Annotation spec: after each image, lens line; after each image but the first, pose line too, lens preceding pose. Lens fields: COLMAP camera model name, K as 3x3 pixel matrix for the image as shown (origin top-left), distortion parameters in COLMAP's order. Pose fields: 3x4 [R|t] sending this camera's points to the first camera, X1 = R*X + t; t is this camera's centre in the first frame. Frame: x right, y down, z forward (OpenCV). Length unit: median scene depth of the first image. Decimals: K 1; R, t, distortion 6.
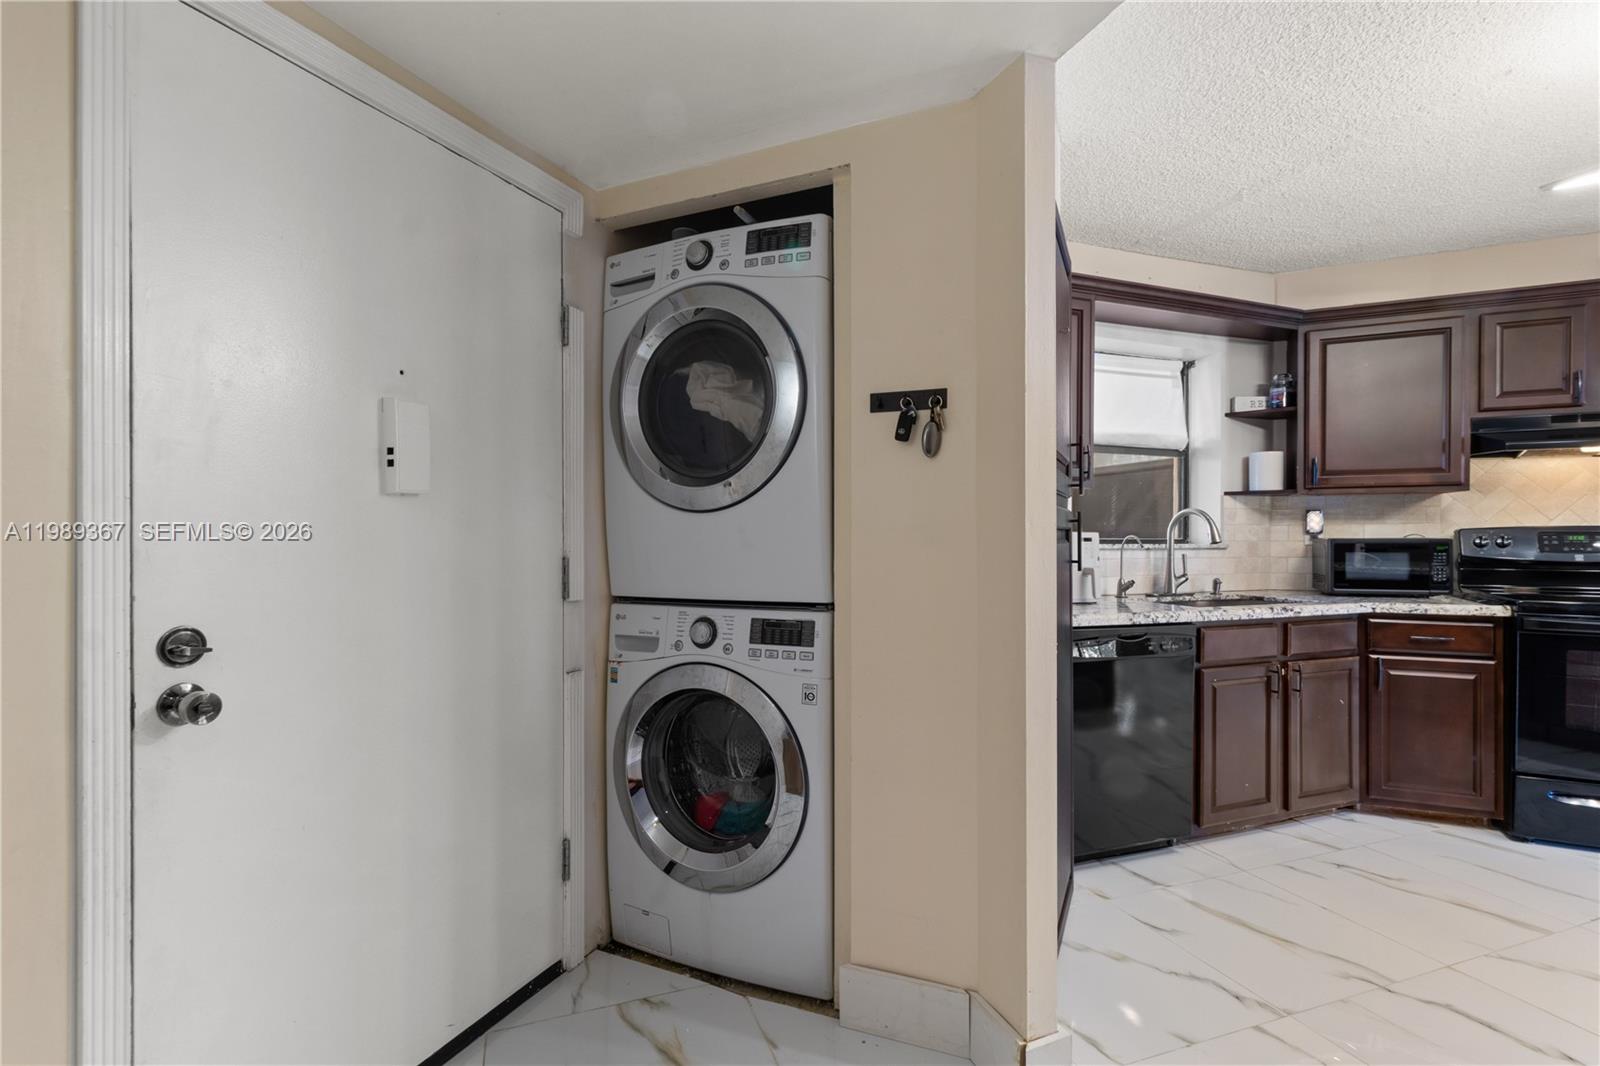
lens RADIAL K [[732.6, 0, 800.0], [0, 732.6, 533.0], [0, 0, 1]] dist [0.002024, -0.000262]
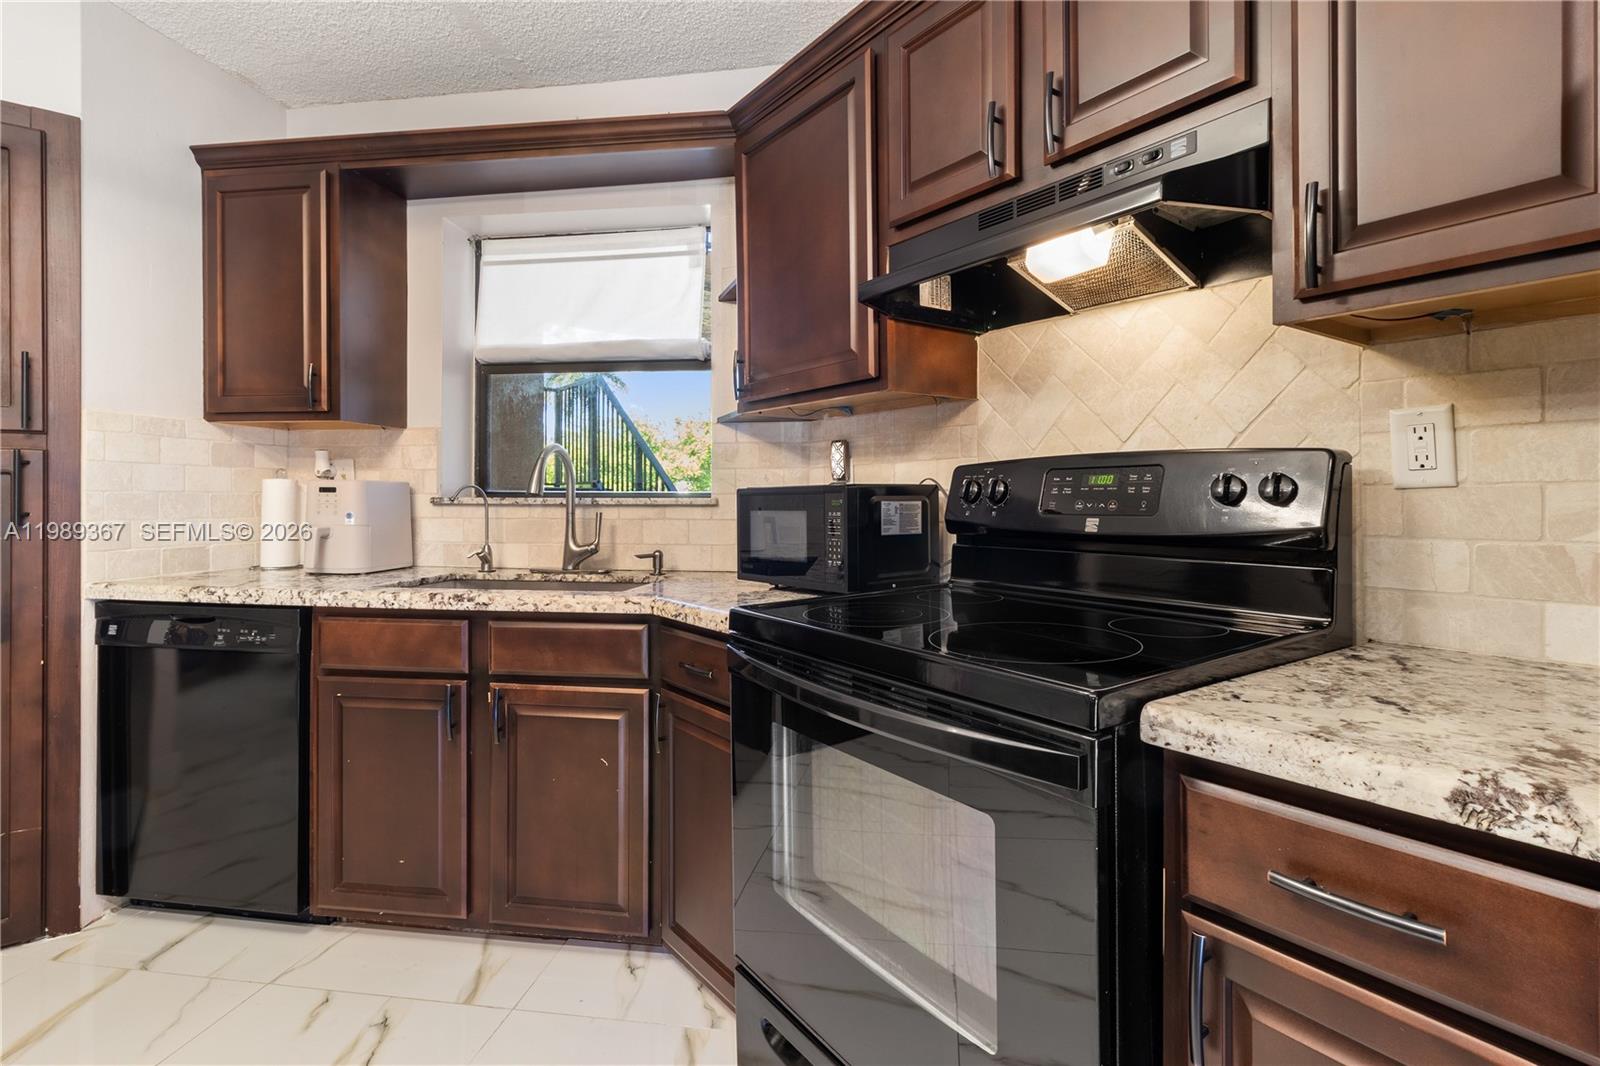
lens RADIAL K [[769.5, 0, 804.6], [0, 769.5, 498.4], [0, 0, 1]] dist [0.001059, 0.000250]
pose [[0.875681, -0.001311, -0.482889, 1.093444], [0.000853, 0.999999, -0.001168, 0.017582], [0.482890, 0.000611, 0.875681, 0.497016]]
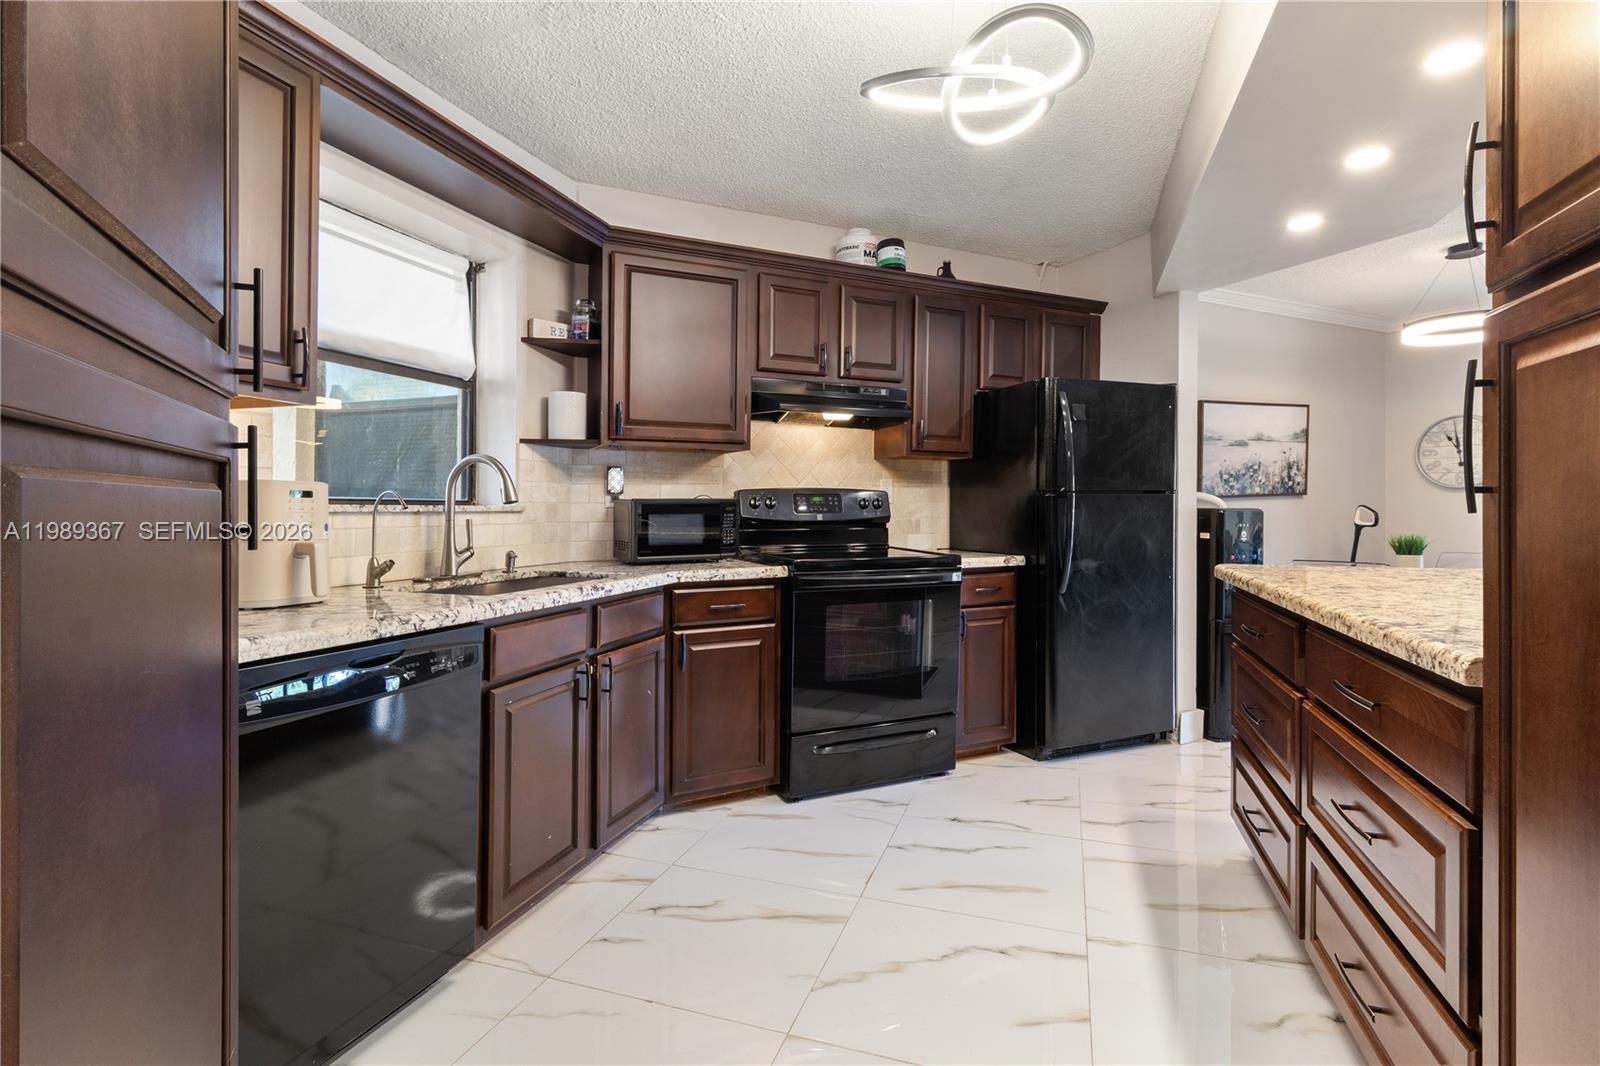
lens RADIAL K [[769.5, 0, 804.6], [0, 769.5, 498.4], [0, 0, 1]] dist [0.001059, 0.000250]
pose [[0.630362, 0.008070, 0.776259, 0.155926], [-0.001238, 0.999955, -0.009390, 0.015897], [-0.776300, 0.004958, 0.630344, 0.287574]]
